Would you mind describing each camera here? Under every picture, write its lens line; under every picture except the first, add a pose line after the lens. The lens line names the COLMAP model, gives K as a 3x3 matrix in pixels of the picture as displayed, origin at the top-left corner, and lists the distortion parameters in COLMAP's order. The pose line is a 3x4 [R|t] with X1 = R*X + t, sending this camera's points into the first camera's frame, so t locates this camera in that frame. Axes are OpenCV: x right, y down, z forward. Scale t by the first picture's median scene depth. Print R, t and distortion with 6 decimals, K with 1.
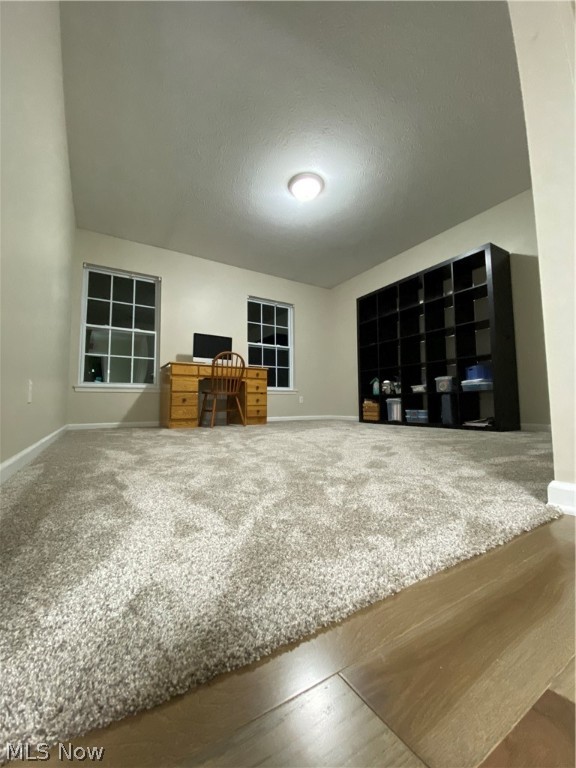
lens RADIAL K [[309.3, 0, 290.1], [0, 309.3, 383.2], [0, 0, 1]] dist [0.029008, -0.026110]
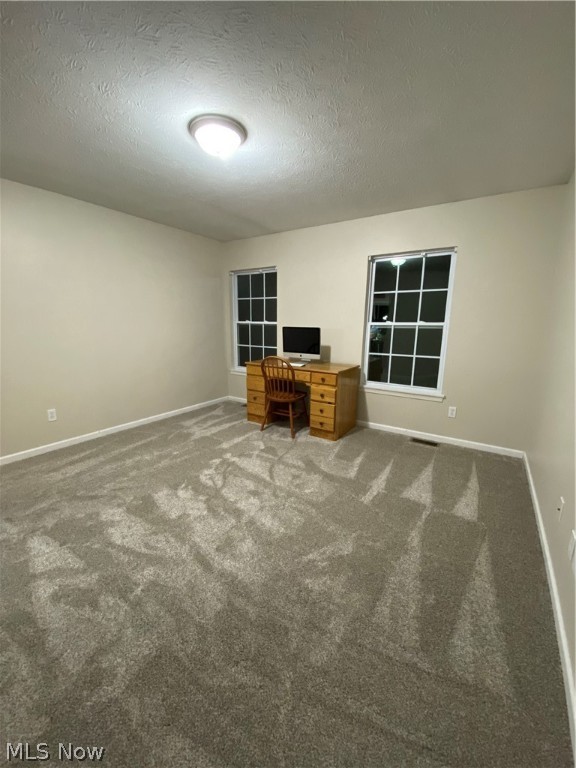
lens RADIAL K [[309.3, 0, 290.1], [0, 309.3, 383.2], [0, 0, 1]] dist [0.029008, -0.026110]
pose [[0.421718, 0.182972, -0.888074, 0.564120], [0.047421, 0.973637, 0.223119, -0.198725], [0.905486, -0.136206, 0.401924, 0.602367]]
